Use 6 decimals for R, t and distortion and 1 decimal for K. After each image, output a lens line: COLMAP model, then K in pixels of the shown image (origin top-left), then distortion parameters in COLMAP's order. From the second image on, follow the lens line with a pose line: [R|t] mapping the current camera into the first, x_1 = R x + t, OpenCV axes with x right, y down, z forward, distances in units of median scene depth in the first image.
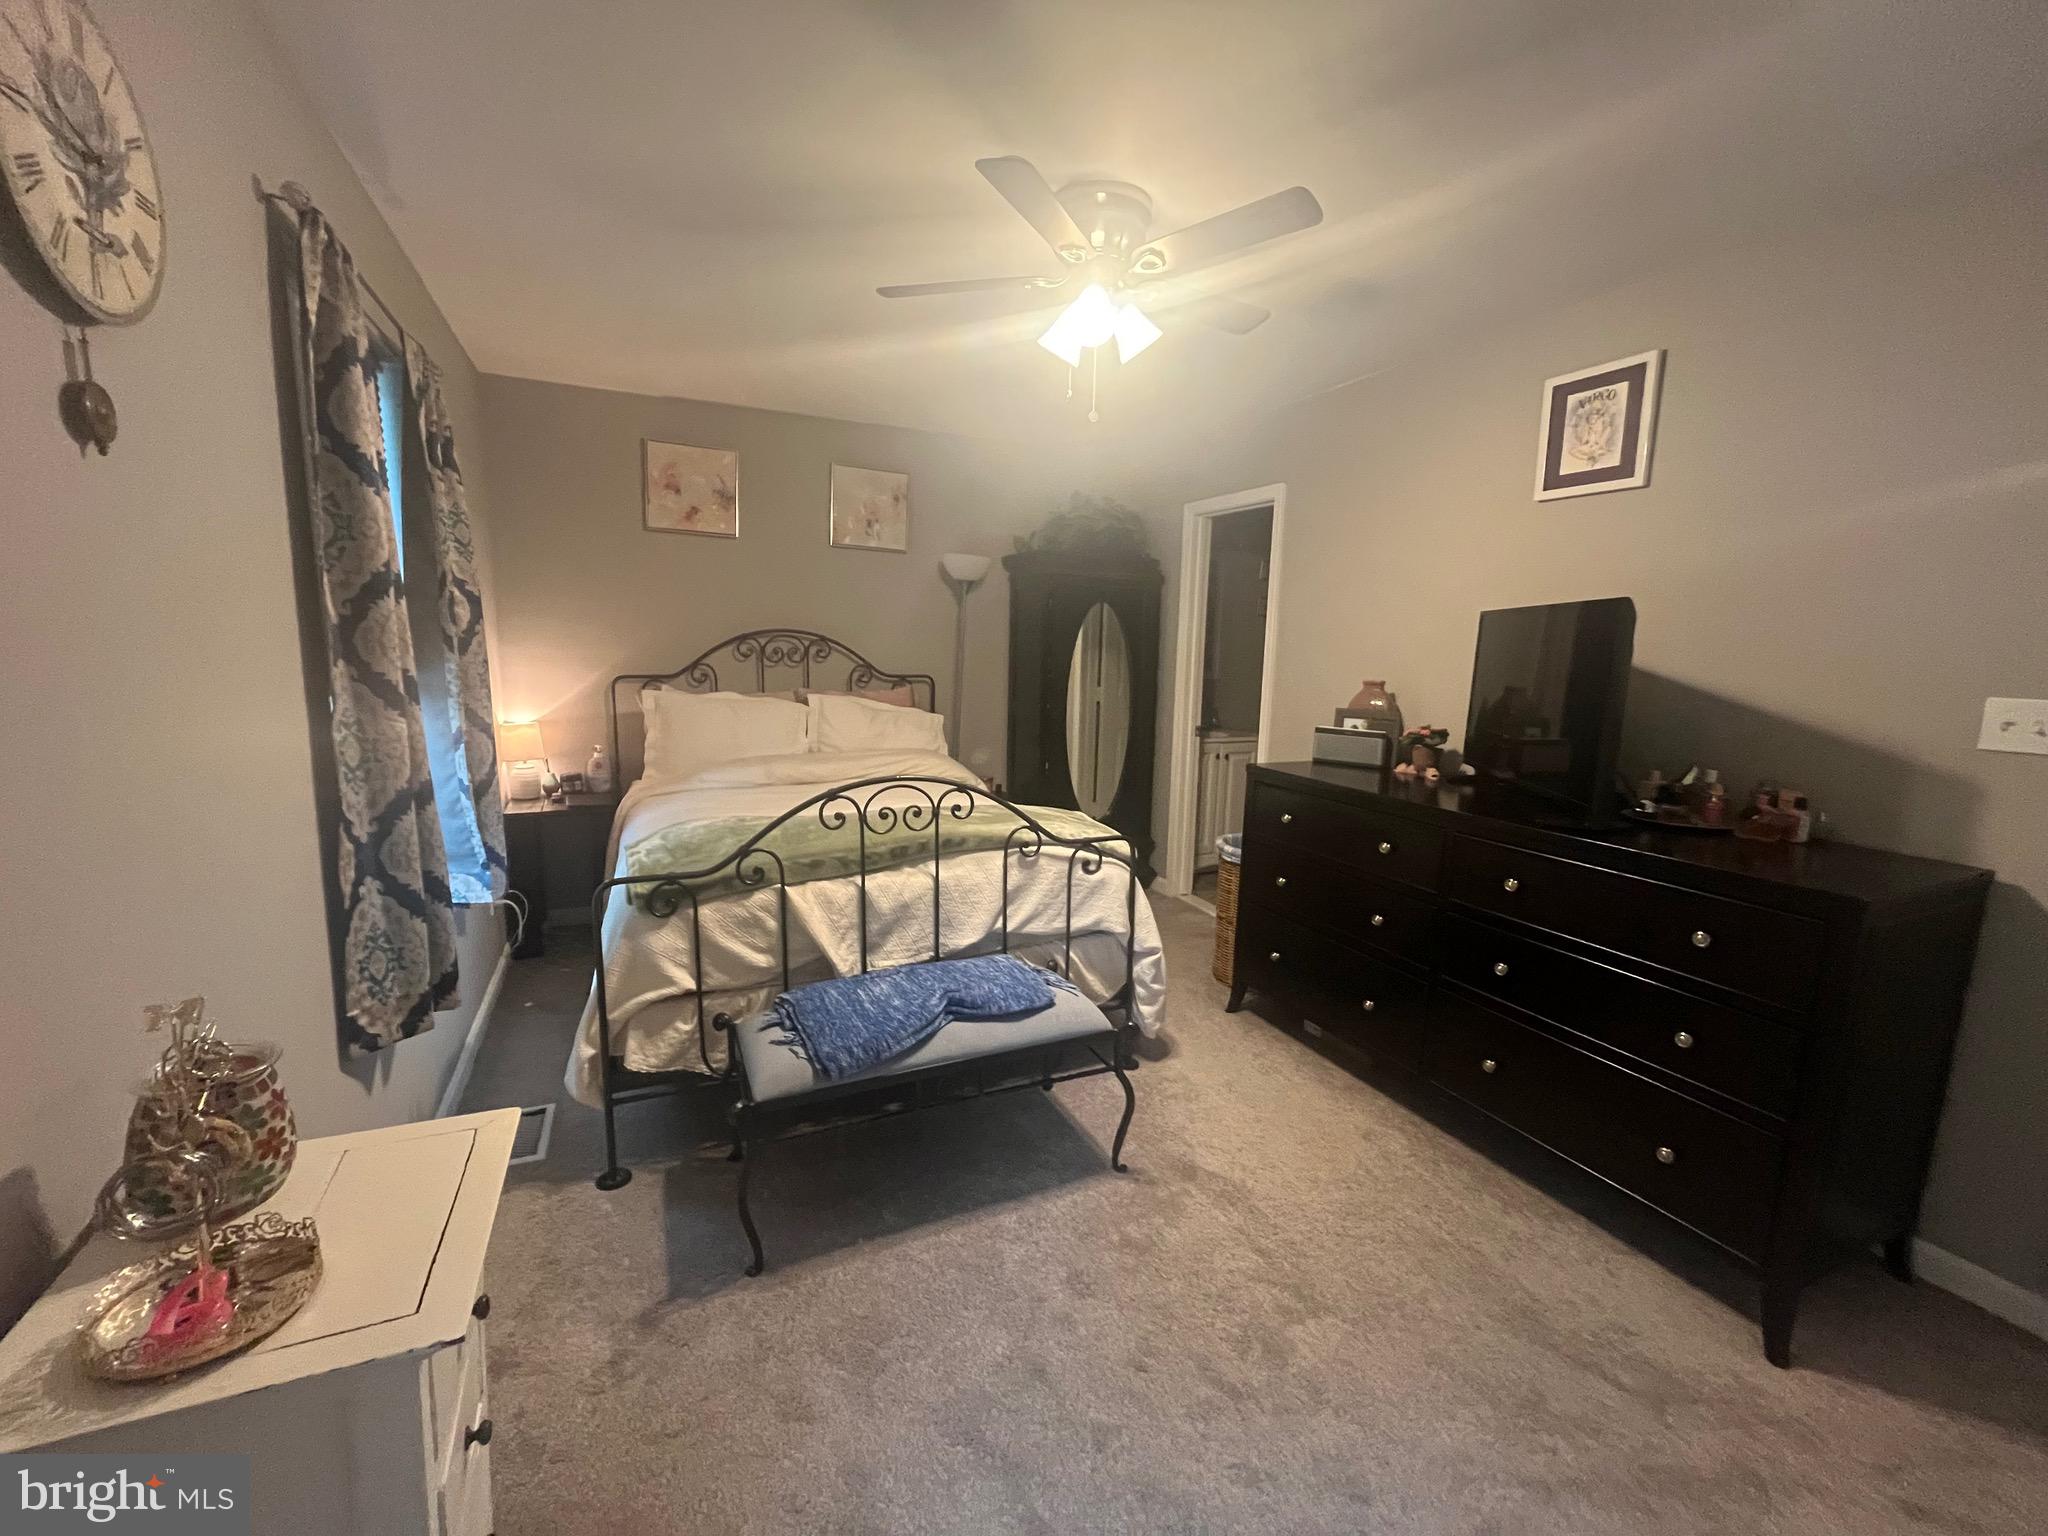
lens RADIAL K [[825.9, 0, 1024.0], [0, 825.9, 768.0], [0, 0, 1]] dist [-0.004571, -0.000019]
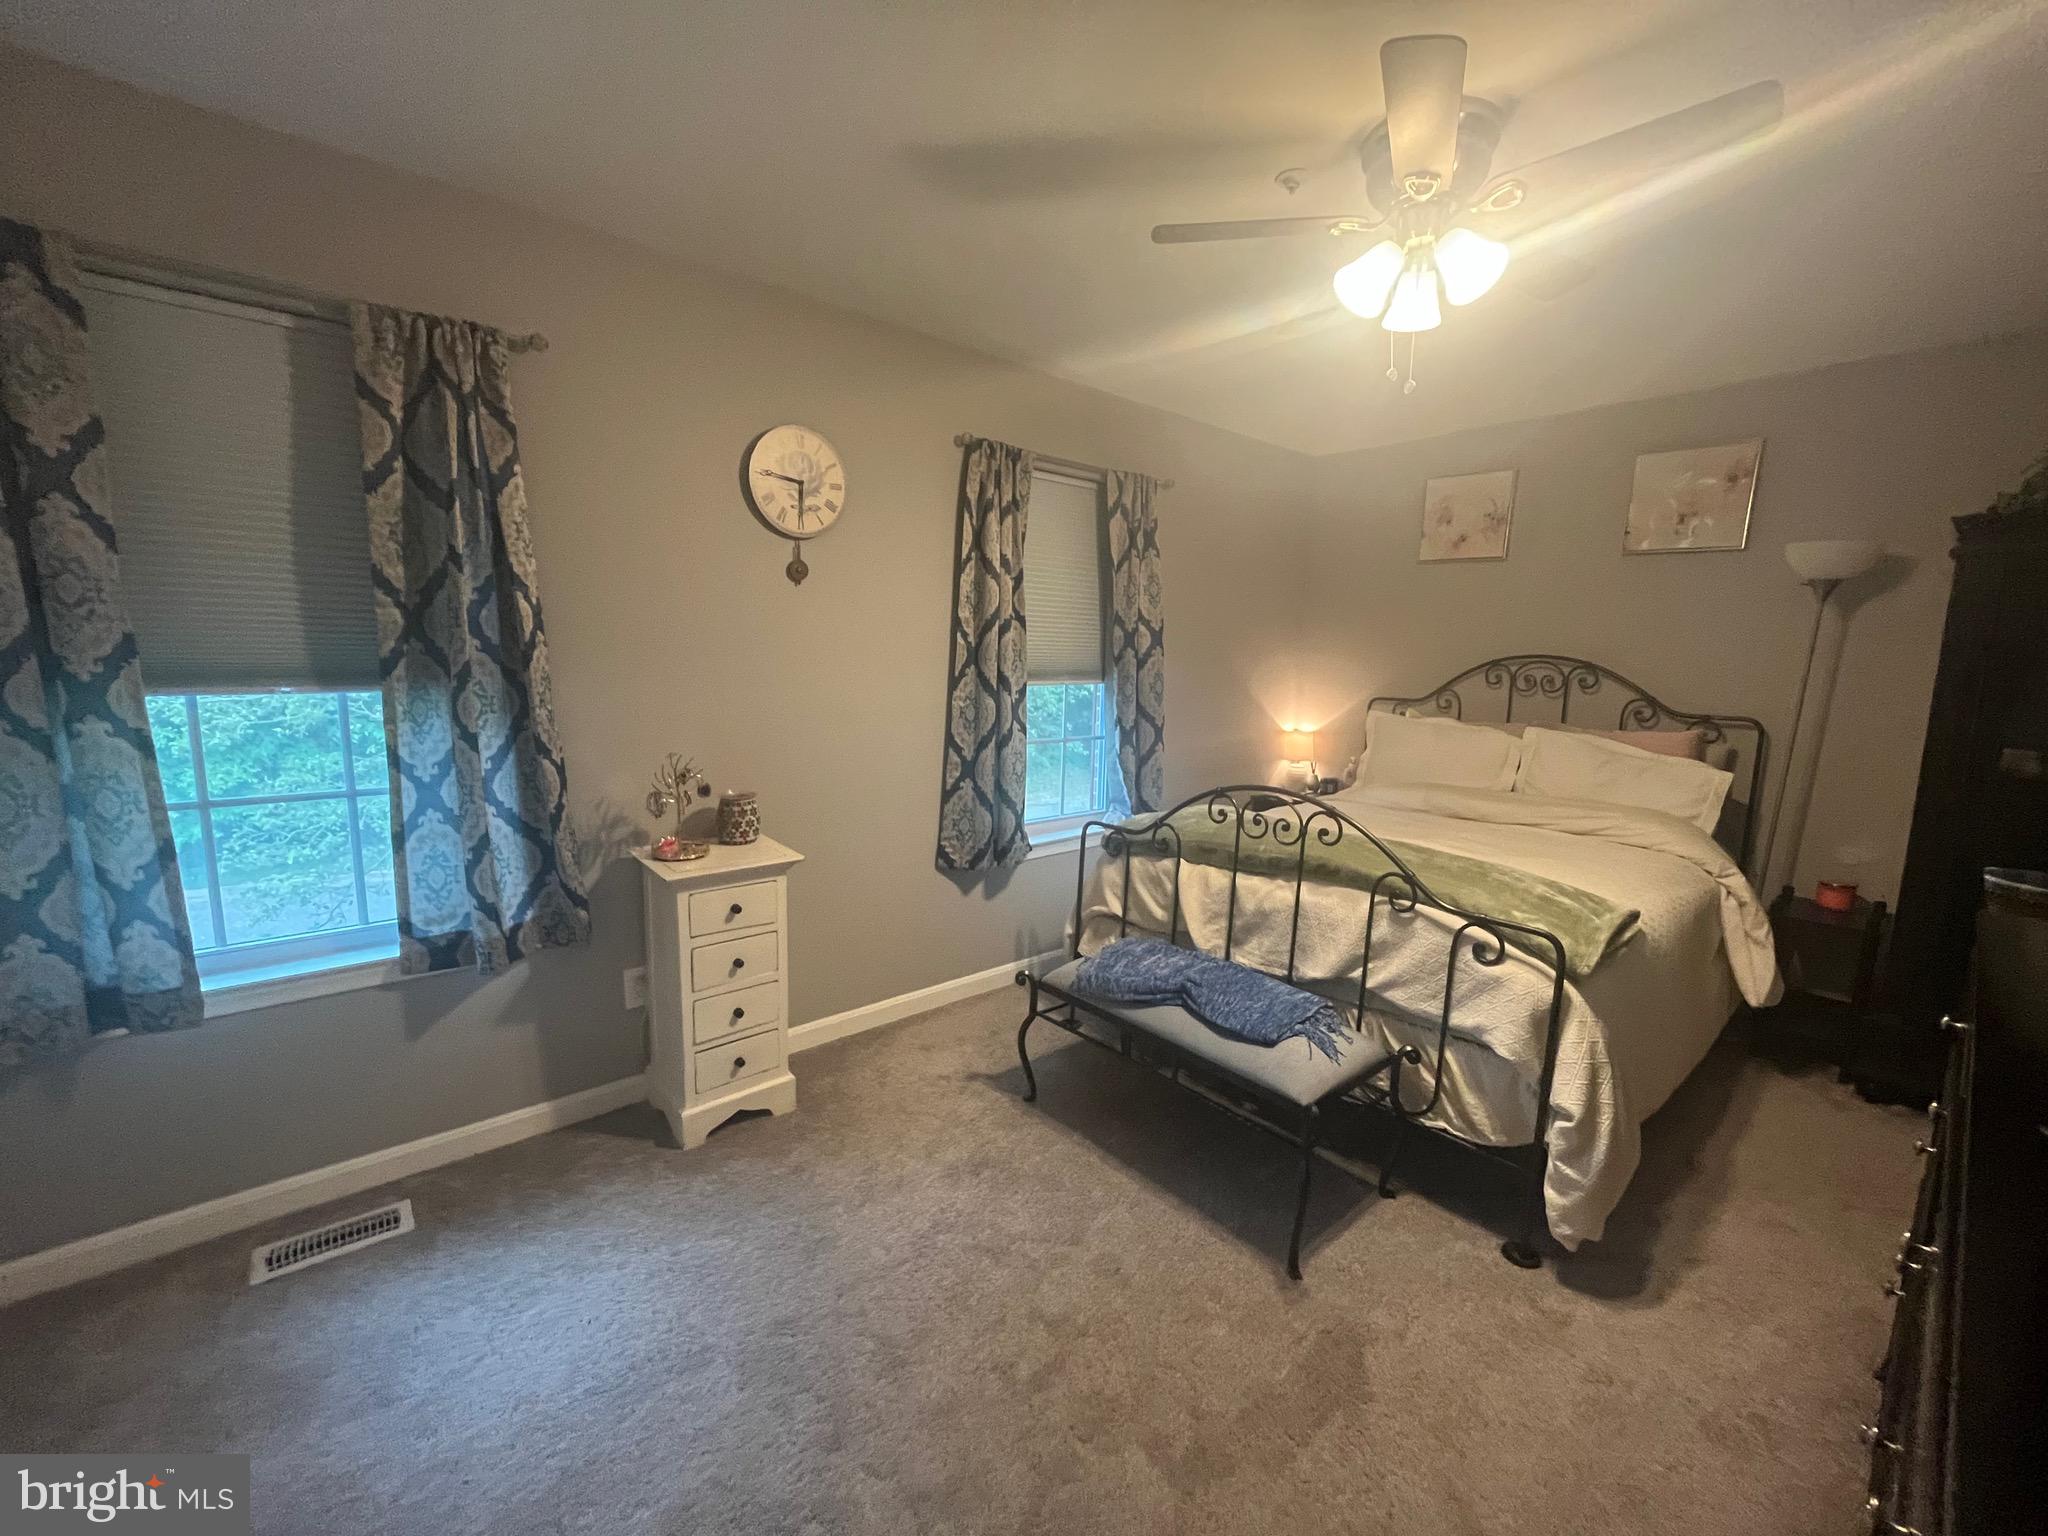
lens RADIAL K [[825.9, 0, 1024.0], [0, 825.9, 768.0], [0, 0, 1]] dist [-0.004571, -0.000019]
pose [[0.270735, 0.118775, -0.955299, 0.733931], [-0.163590, 0.983602, 0.075932, -0.040550], [0.948652, 0.135719, 0.285726, 0.394821]]
